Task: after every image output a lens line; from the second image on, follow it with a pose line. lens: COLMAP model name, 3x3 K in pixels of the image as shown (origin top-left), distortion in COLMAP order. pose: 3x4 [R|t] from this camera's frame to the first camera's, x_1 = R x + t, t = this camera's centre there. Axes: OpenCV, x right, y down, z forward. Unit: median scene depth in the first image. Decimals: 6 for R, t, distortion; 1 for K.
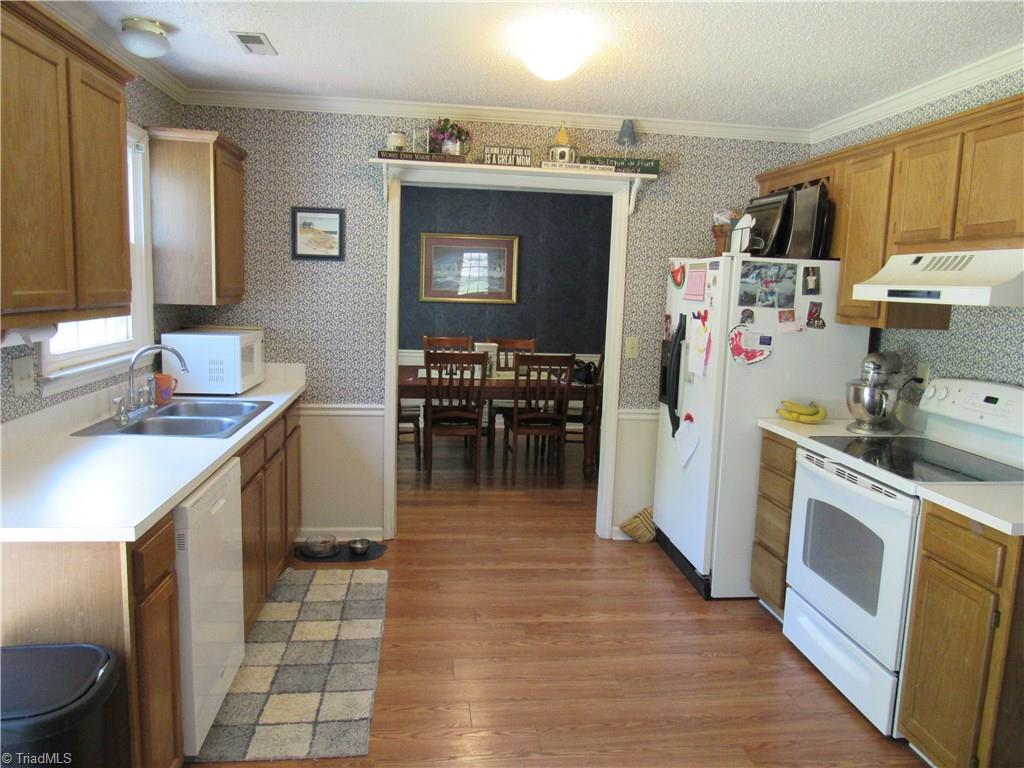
lens RADIAL K [[731.5, 0, 515.1], [0, 731.5, 384.6], [0, 0, 1]] dist [-0.024135, 0.005740]
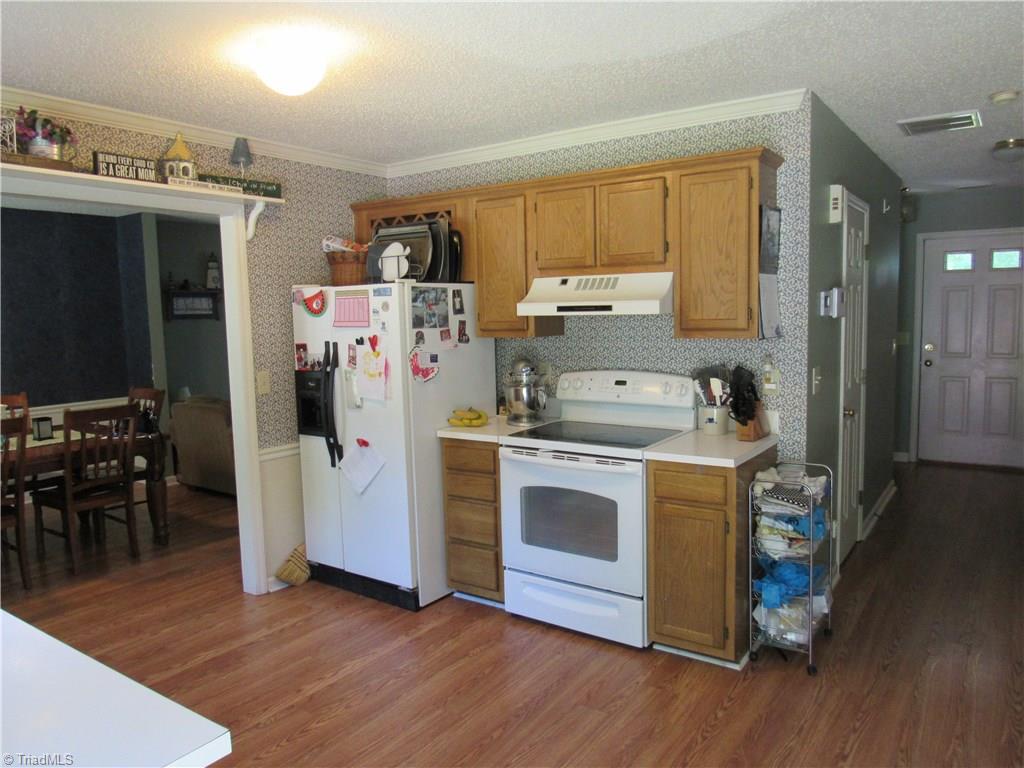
lens RADIAL K [[731.5, 0, 511.2], [0, 731.5, 382.2], [0, 0, 1]] dist [-0.024135, 0.005740]
pose [[0.667781, -0.124483, 0.733875, -0.387293], [0.146775, 0.988581, 0.034131, -0.045349], [-0.729744, 0.084923, 0.678426, 0.176457]]
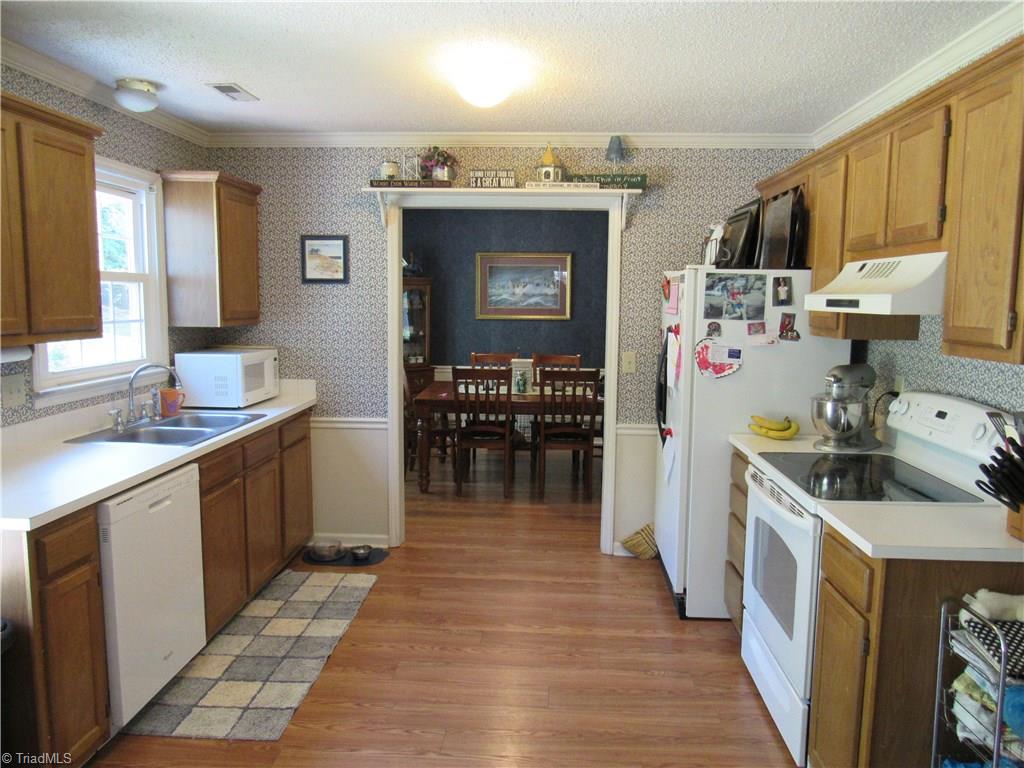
lens RADIAL K [[731.5, 0, 516.0], [0, 731.5, 383.7], [0, 0, 1]] dist [-0.024135, 0.005740]
pose [[0.985102, -0.003821, -0.171929, 0.223343], [-0.000248, 0.999720, -0.023642, 0.002832], [0.171971, 0.023332, 0.984826, -0.010315]]
